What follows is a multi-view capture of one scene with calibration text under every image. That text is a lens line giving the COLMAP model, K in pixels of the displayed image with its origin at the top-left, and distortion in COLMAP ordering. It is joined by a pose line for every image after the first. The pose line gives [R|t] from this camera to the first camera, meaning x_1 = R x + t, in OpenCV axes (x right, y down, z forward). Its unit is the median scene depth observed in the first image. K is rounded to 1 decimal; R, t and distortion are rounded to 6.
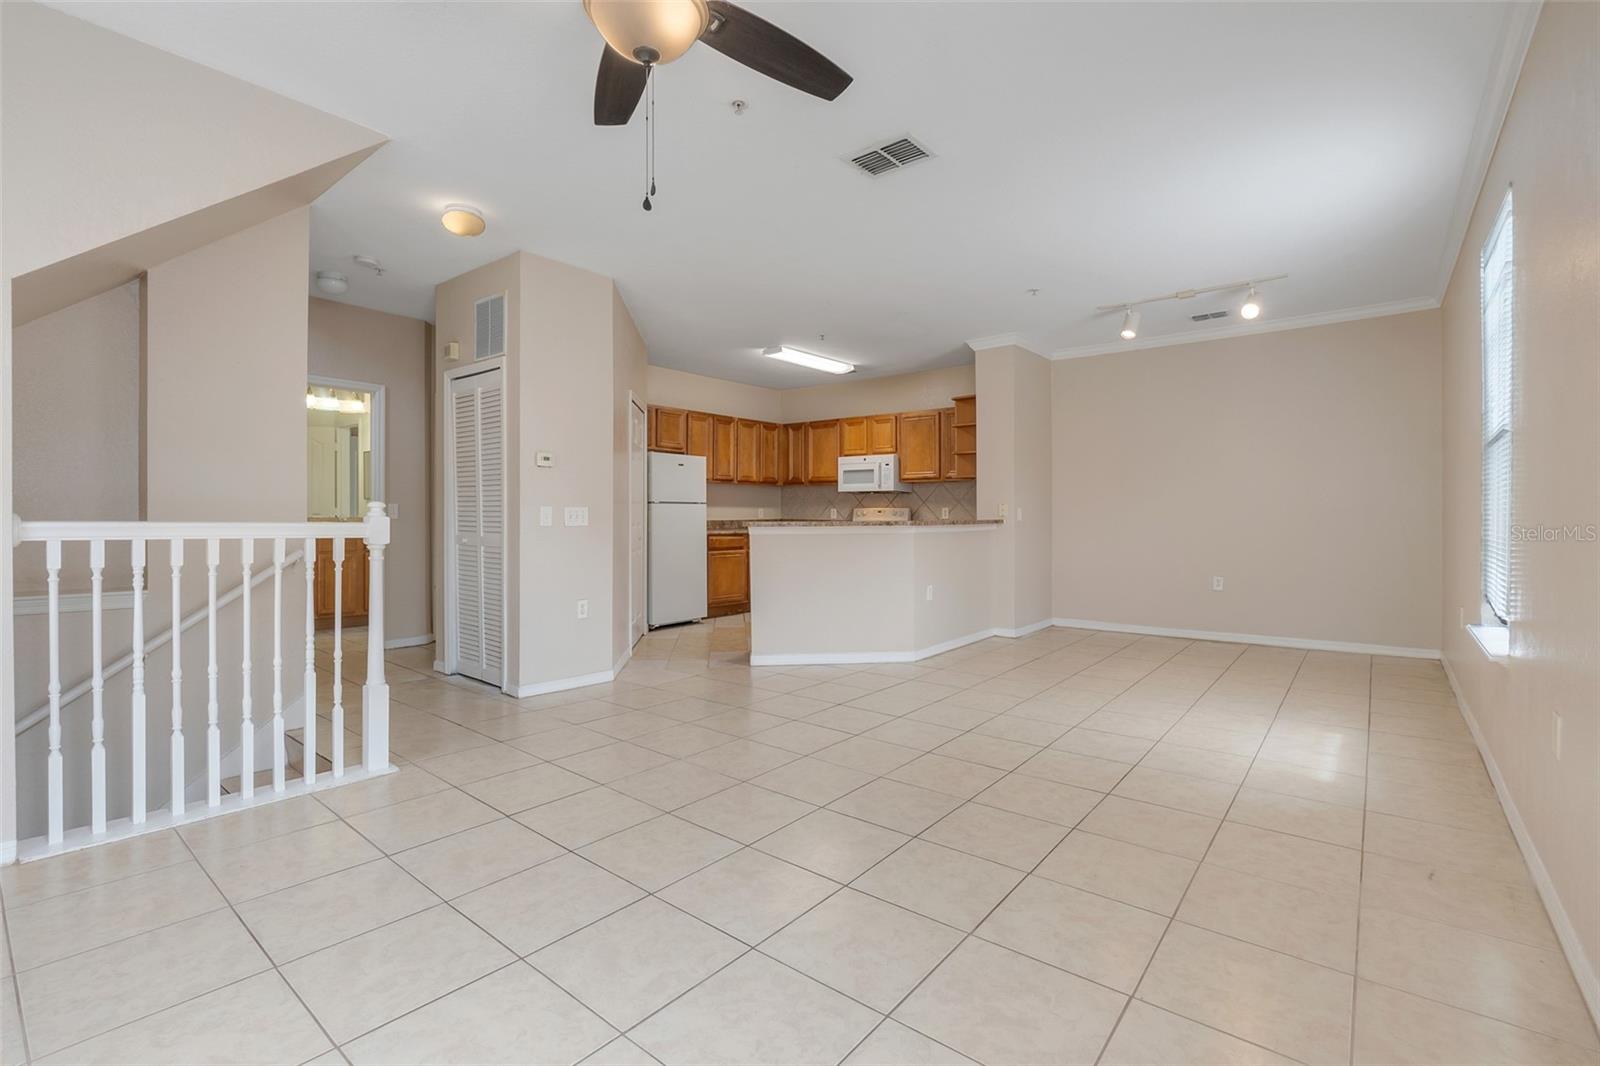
lens RADIAL K [[714.9, 0, 815.3], [0, 714.9, 528.0], [0, 0, 1]] dist [-0.020417, -0.000024]
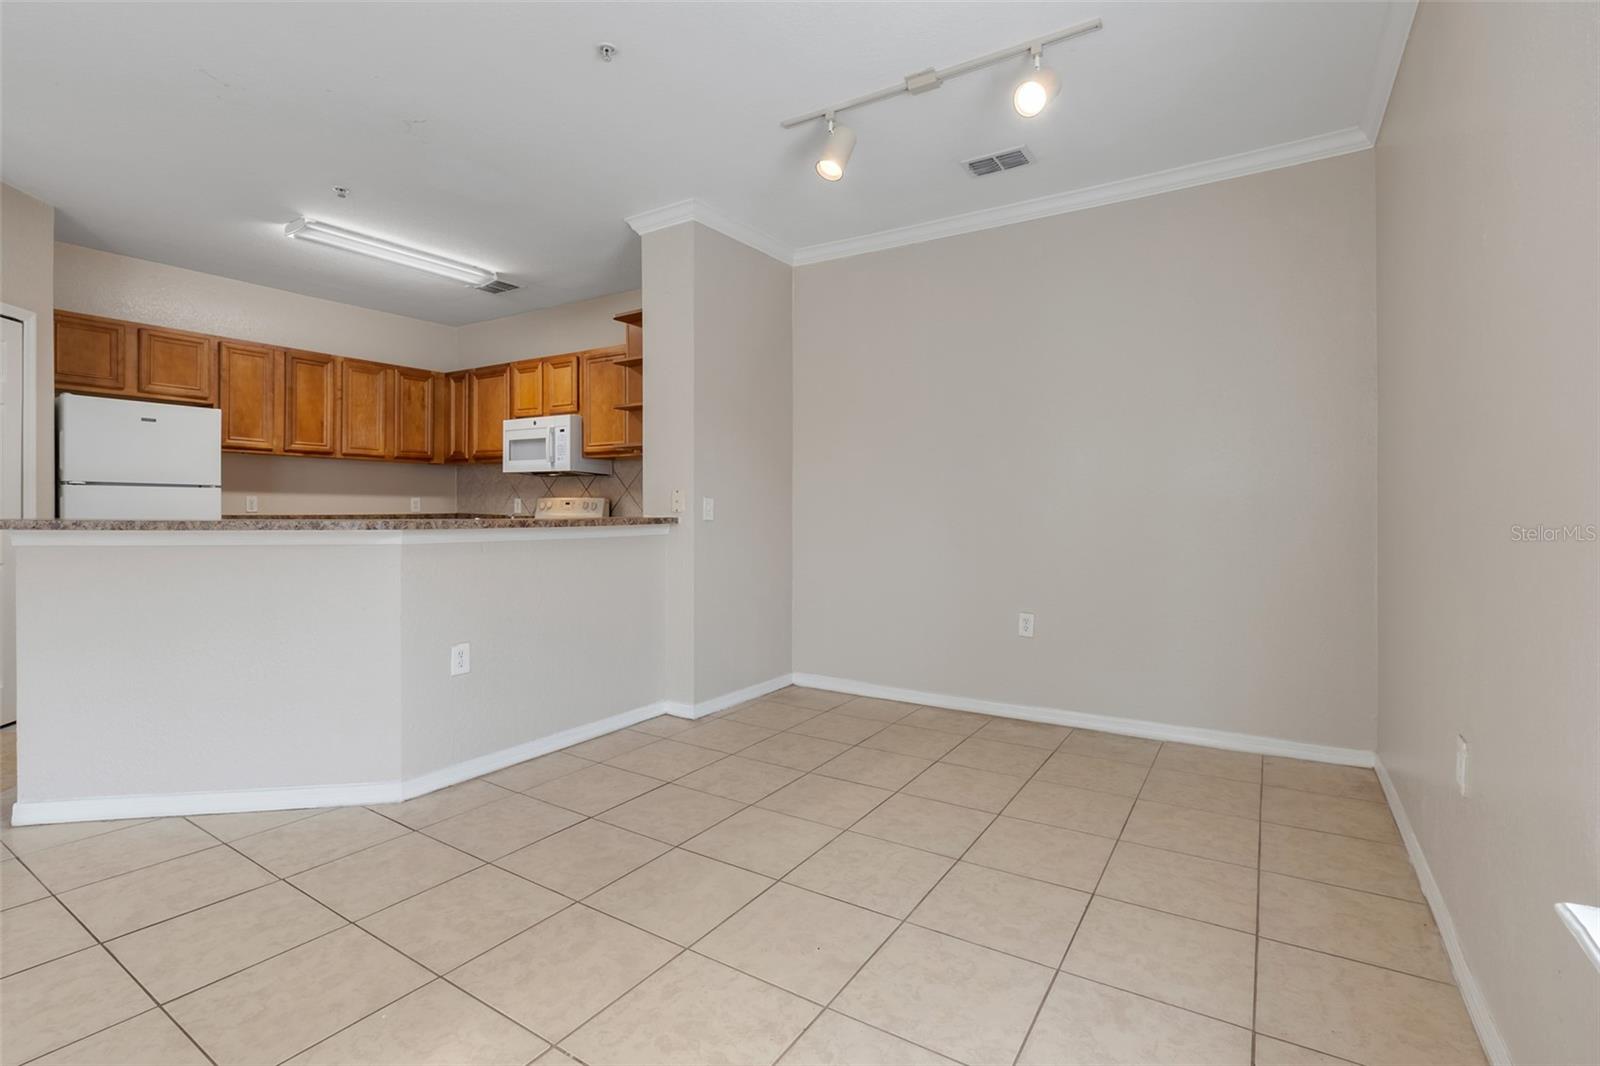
lens RADIAL K [[739.0, 0, 808.9], [0, 739.0, 510.8], [0, 0, 1]] dist [-0.021591, 0.000033]
pose [[0.994146, 0.005709, 0.107894, 0.244611], [-0.003953, 0.999856, -0.016488, -0.005996], [-0.107973, 0.015965, 0.994026, 0.306342]]
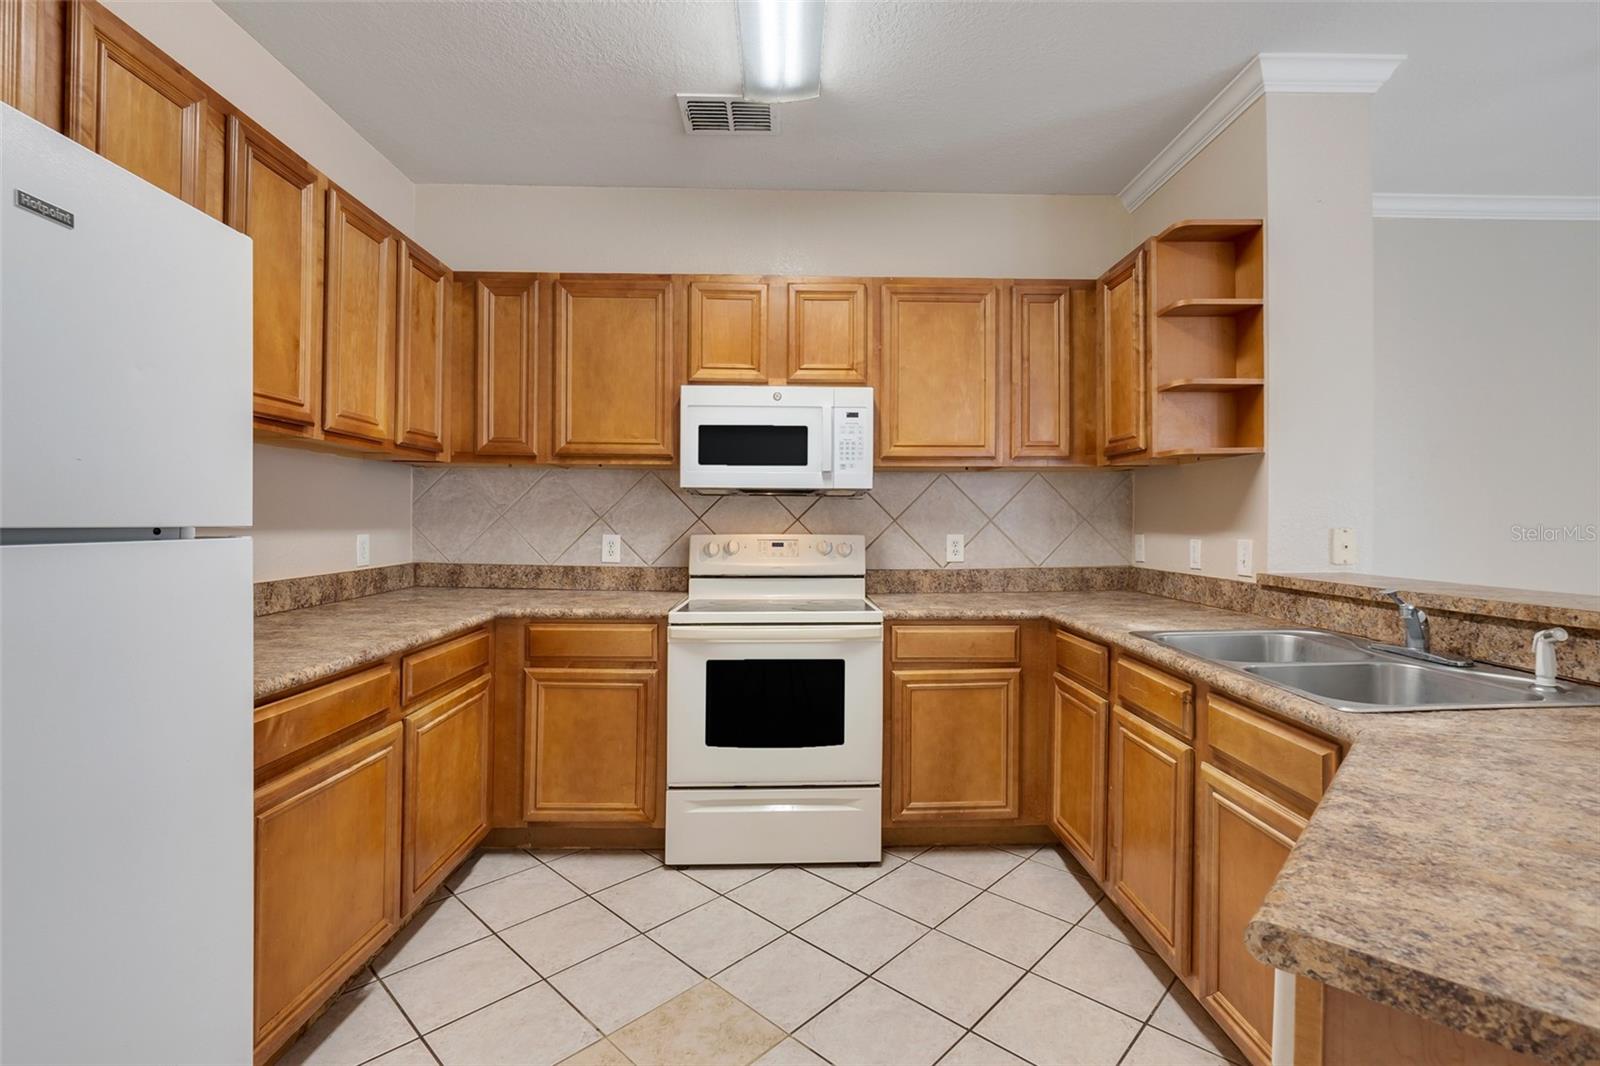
lens RADIAL K [[724.3, 0, 800.0], [0, 724.3, 533.0], [0, 0, 1]] dist [-0.015830, 0.000326]
pose [[0.773577, -0.006317, 0.633670, -0.144067], [0.007854, 0.999969, 0.000380, -0.029664], [-0.633653, 0.004683, 0.773603, 0.718777]]
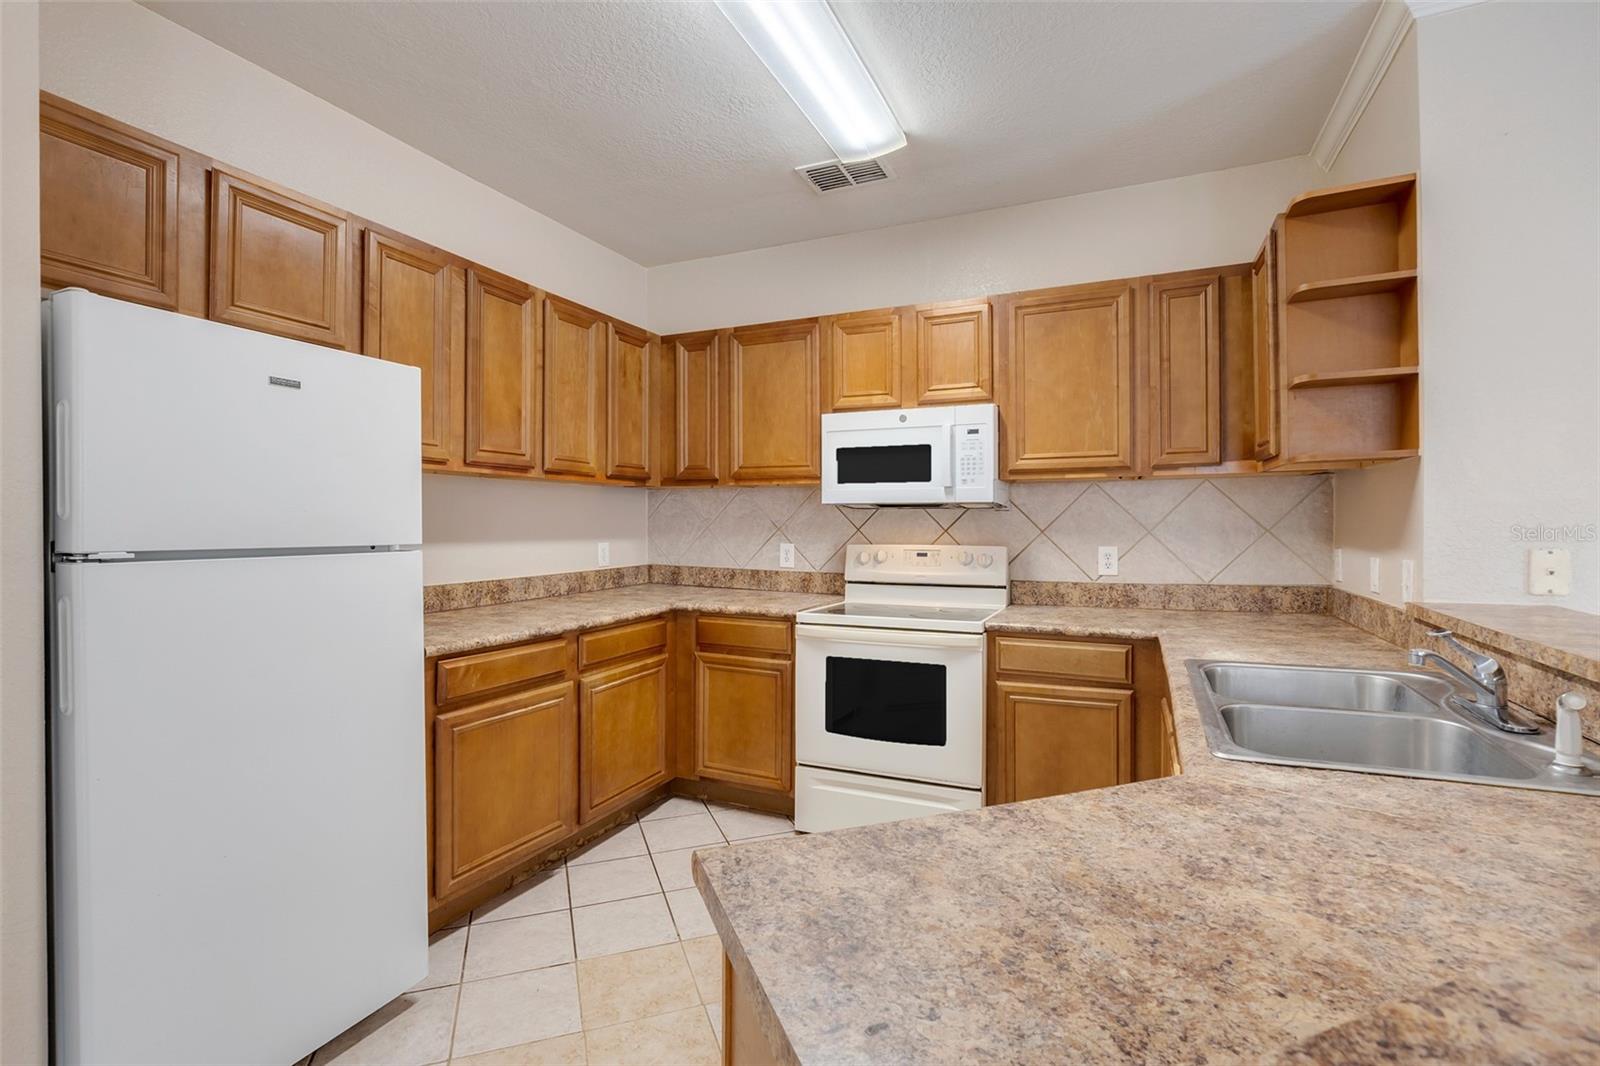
lens RADIAL K [[724.3, 0, 800.0], [0, 724.3, 533.0], [0, 0, 1]] dist [-0.015830, 0.000326]
pose [[0.972573, -0.002482, 0.232585, -0.071202], [0.003541, 0.999985, -0.004136, -0.034285], [-0.232572, 0.004846, 0.972567, 0.640818]]
